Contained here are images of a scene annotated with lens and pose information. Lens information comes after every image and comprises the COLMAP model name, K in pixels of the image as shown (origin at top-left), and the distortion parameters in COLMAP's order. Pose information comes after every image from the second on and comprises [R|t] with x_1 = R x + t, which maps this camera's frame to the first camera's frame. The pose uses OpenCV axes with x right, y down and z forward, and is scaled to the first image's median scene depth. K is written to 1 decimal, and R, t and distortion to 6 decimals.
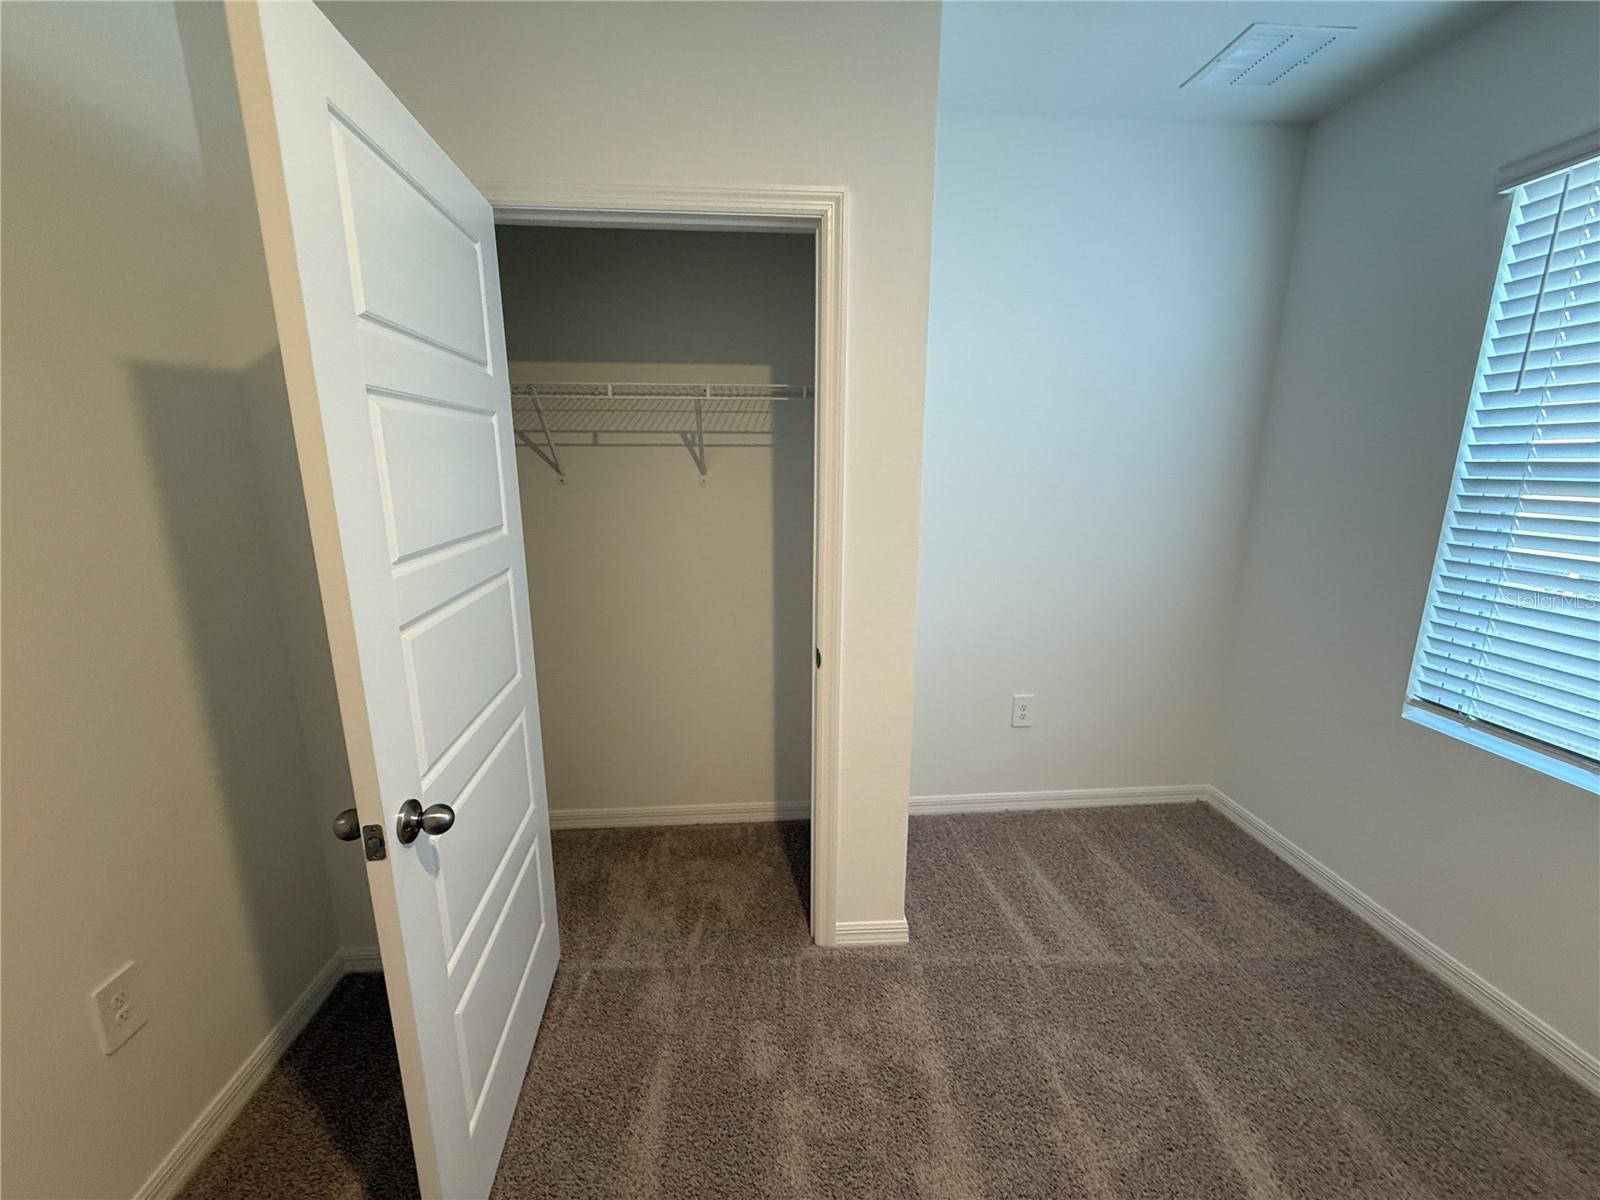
lens RADIAL K [[642.4, 0, 800.0], [0, 642.4, 600.0], [0, 0, 1]] dist [-0.000466, -0.000339]
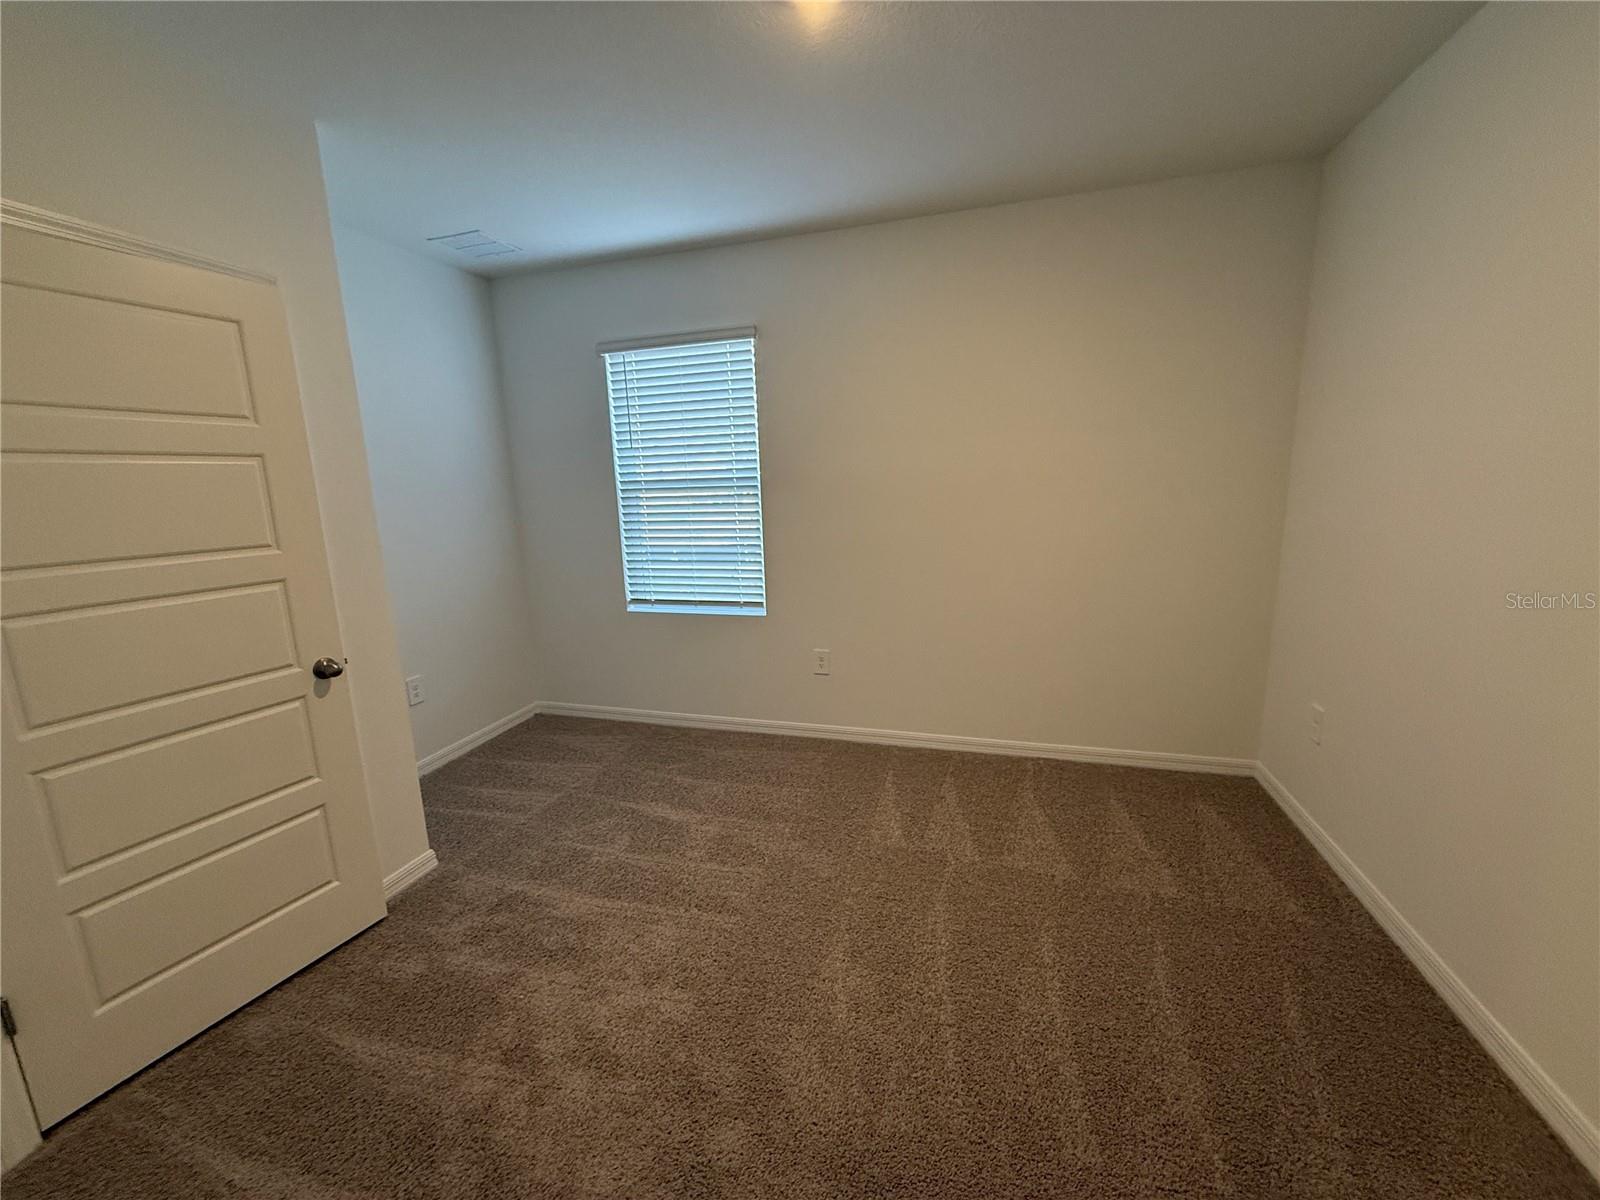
lens RADIAL K [[630.5, 0, 800.0], [0, 630.5, 600.0], [0, 0, 1]] dist [0.000496, -0.000209]
pose [[0.359603, -0.197381, 0.911990, -0.670956], [0.235028, 0.965020, 0.116185, 0.054771], [-0.903021, 0.172562, 0.393414, -0.254062]]
